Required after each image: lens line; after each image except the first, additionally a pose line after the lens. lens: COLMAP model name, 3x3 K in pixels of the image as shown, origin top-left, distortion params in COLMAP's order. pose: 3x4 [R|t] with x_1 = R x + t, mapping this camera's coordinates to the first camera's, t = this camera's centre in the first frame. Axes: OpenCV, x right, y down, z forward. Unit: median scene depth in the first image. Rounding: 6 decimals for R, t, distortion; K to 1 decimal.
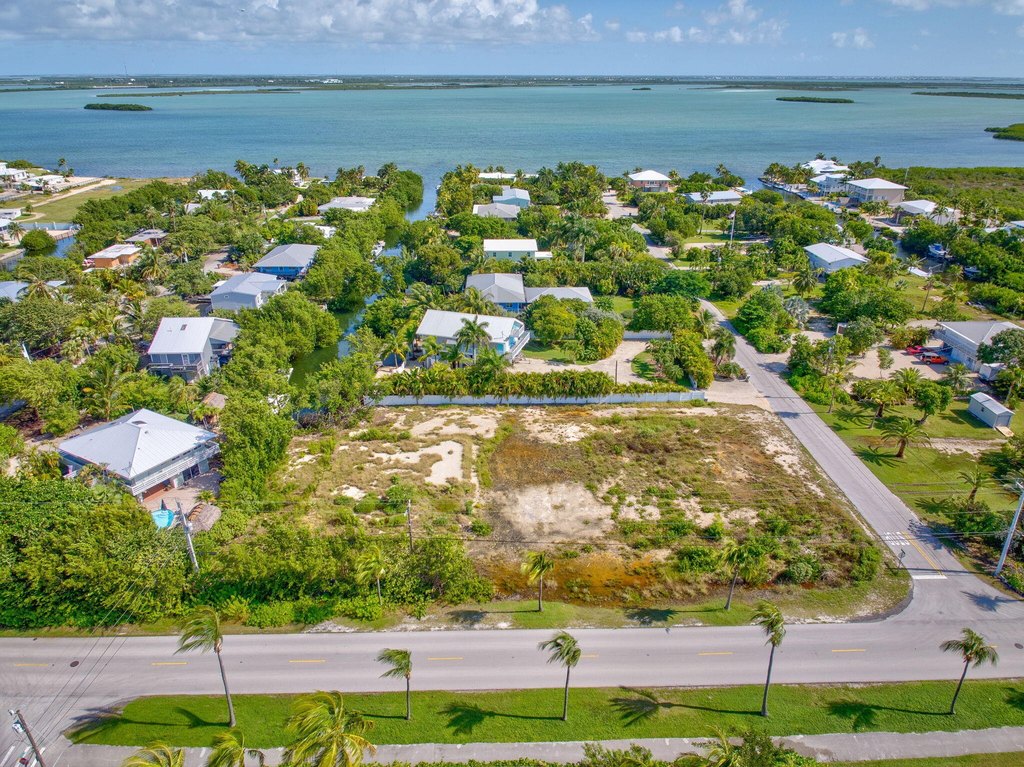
lens RADIAL K [[695.1, 0, 515.4], [0, 695.1, 378.9], [0, 0, 1]] dist [0.017709, -0.027371]
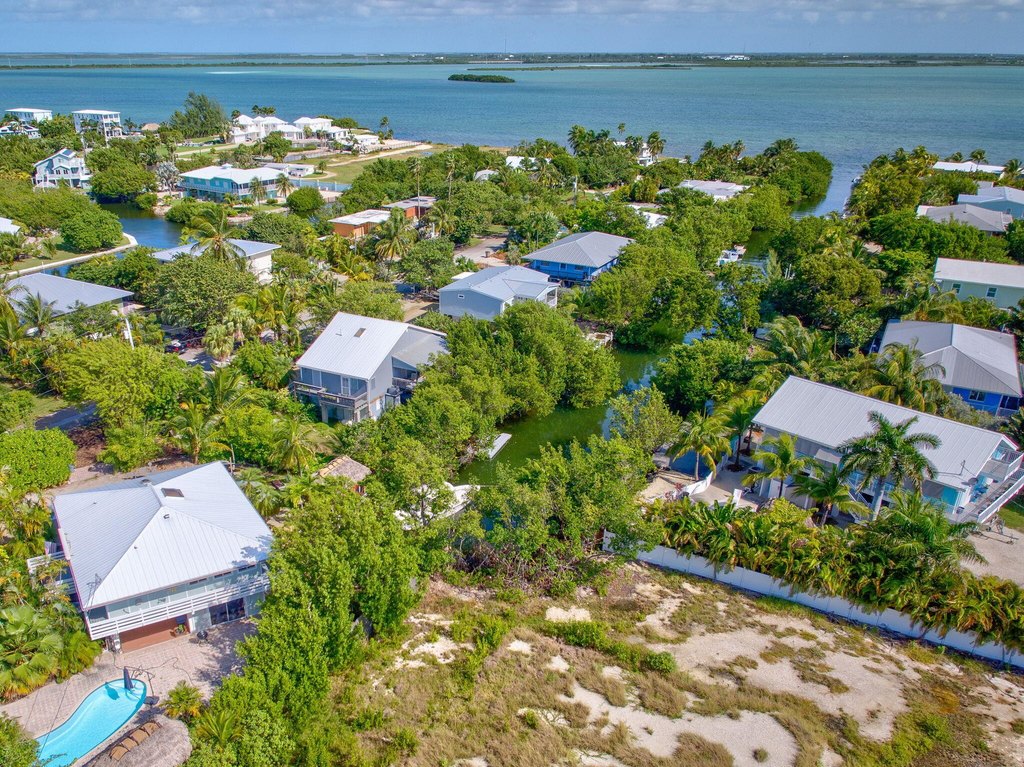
lens RADIAL K [[835.3, 0, 432.6], [0, 835.3, 453.6], [0, 0, 1]] dist [0.008029, -0.016786]
pose [[0.849374, 0.226285, -0.476822, -0.052260], [-0.209724, 0.973745, 0.088523, -0.050232], [0.484335, 0.024812, 0.874531, 0.406199]]
